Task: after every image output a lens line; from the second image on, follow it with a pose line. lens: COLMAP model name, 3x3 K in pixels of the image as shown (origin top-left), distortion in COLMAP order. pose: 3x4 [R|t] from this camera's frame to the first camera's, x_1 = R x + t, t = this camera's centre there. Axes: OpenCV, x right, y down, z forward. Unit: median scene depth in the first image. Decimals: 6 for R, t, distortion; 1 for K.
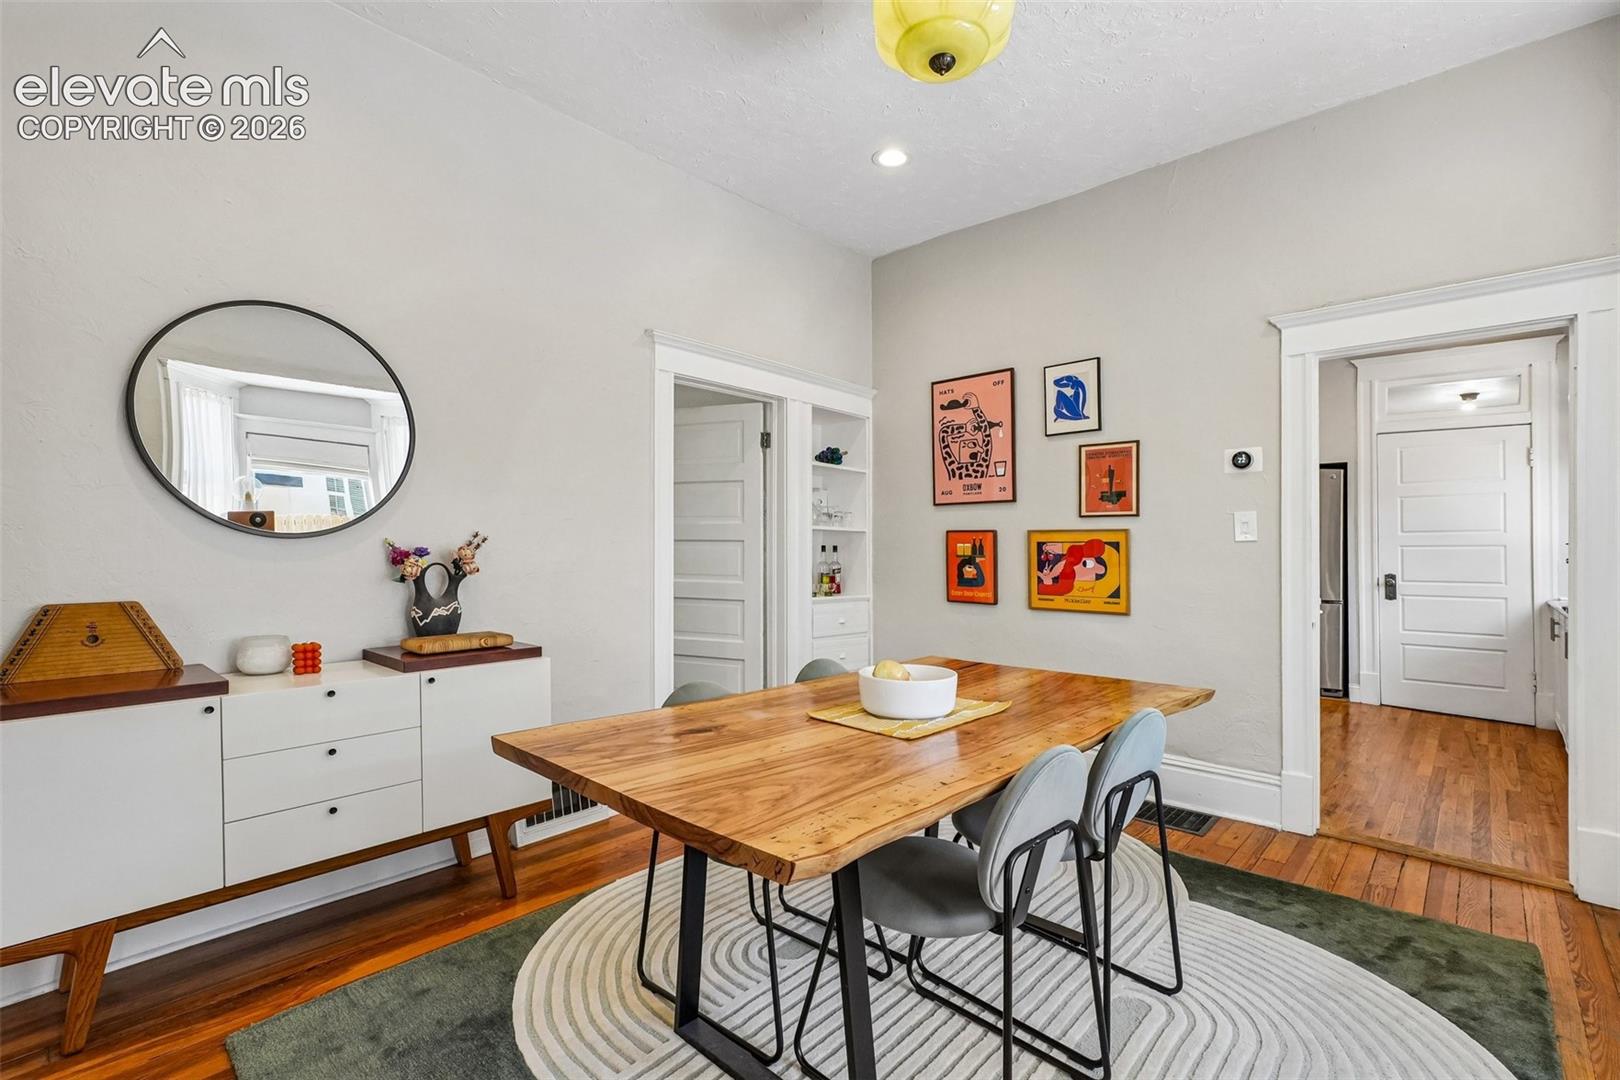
lens RADIAL K [[728.7, 0, 826.6], [0, 728.7, 547.5], [0, 0, 1]] dist [0.001438, 0.000399]
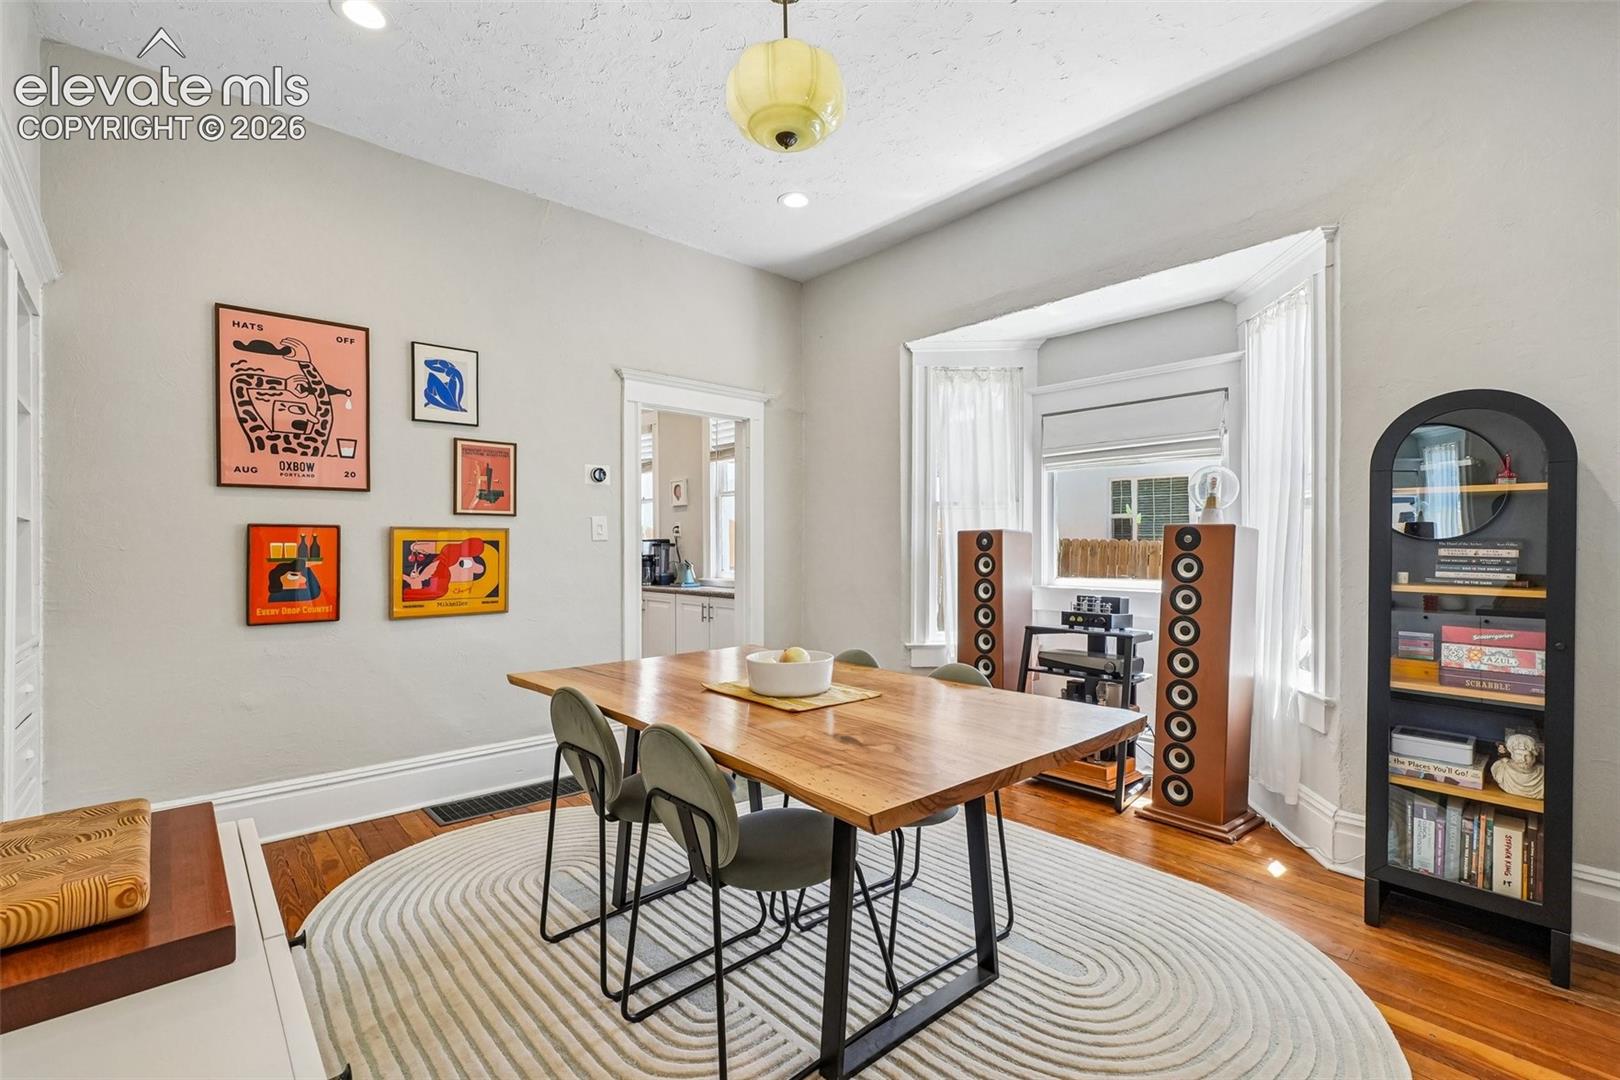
lens RADIAL K [[728.0, 0, 810.0], [0, 728.0, 540.0], [0, 0, 1]] dist [0.009140, 0.000386]
pose [[0.109008, -0.000322, 0.994041, -0.500086], [0.003743, 0.999993, -0.000087, -0.006247], [-0.994034, 0.003730, 0.109009, 0.411131]]
